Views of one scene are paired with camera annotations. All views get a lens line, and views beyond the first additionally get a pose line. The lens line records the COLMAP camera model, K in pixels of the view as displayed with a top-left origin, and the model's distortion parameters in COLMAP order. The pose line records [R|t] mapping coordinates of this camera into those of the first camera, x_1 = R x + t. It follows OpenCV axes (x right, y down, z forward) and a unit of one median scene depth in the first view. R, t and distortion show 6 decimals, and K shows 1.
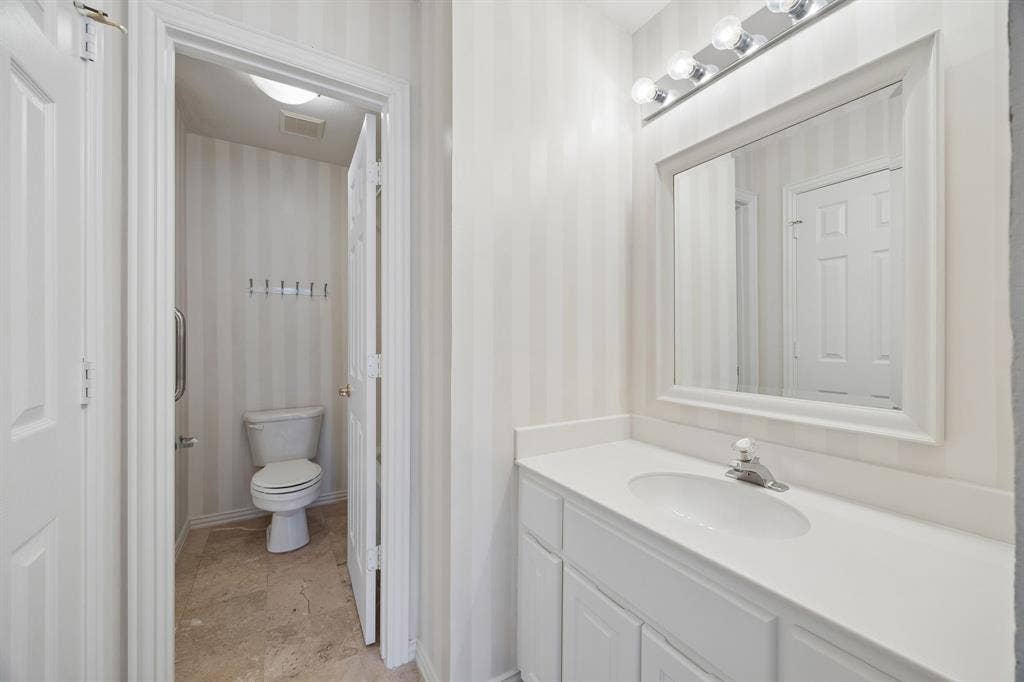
lens RADIAL K [[392.9, 0, 509.2], [0, 392.9, 337.0], [0, 0, 1]] dist [0.000226, 0.000038]
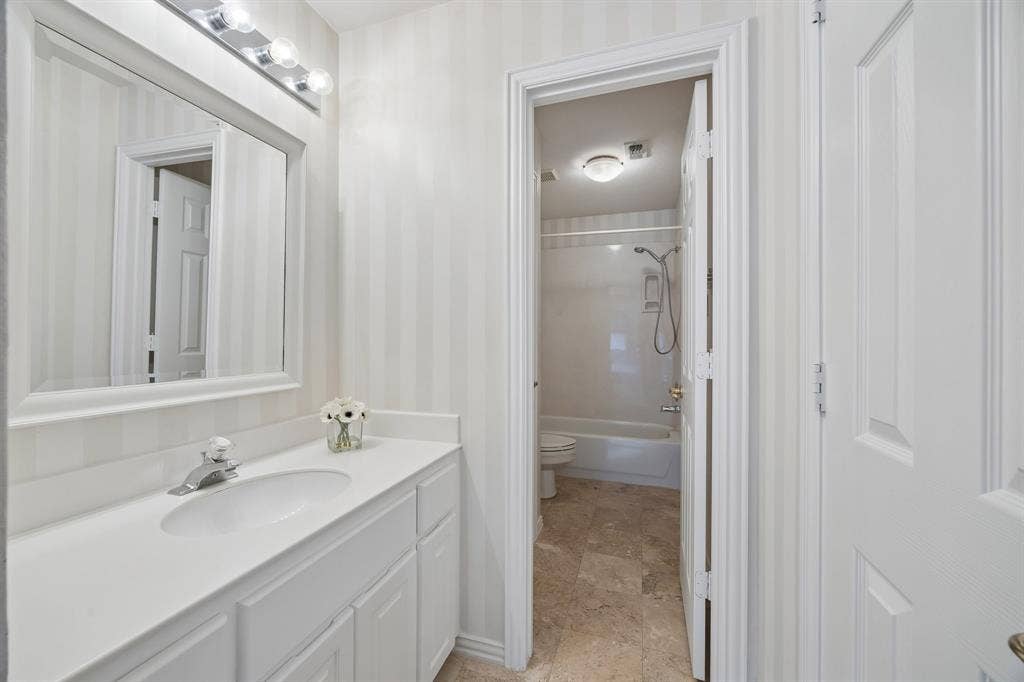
lens RADIAL K [[392.9, 0, 509.2], [0, 392.9, 337.0], [0, 0, 1]] dist [0.000226, 0.000038]
pose [[-0.654264, -0.001752, 0.756264, -0.423944], [-0.007657, 0.999961, -0.004307, 0.071294], [-0.756228, -0.008608, -0.654252, 1.136623]]
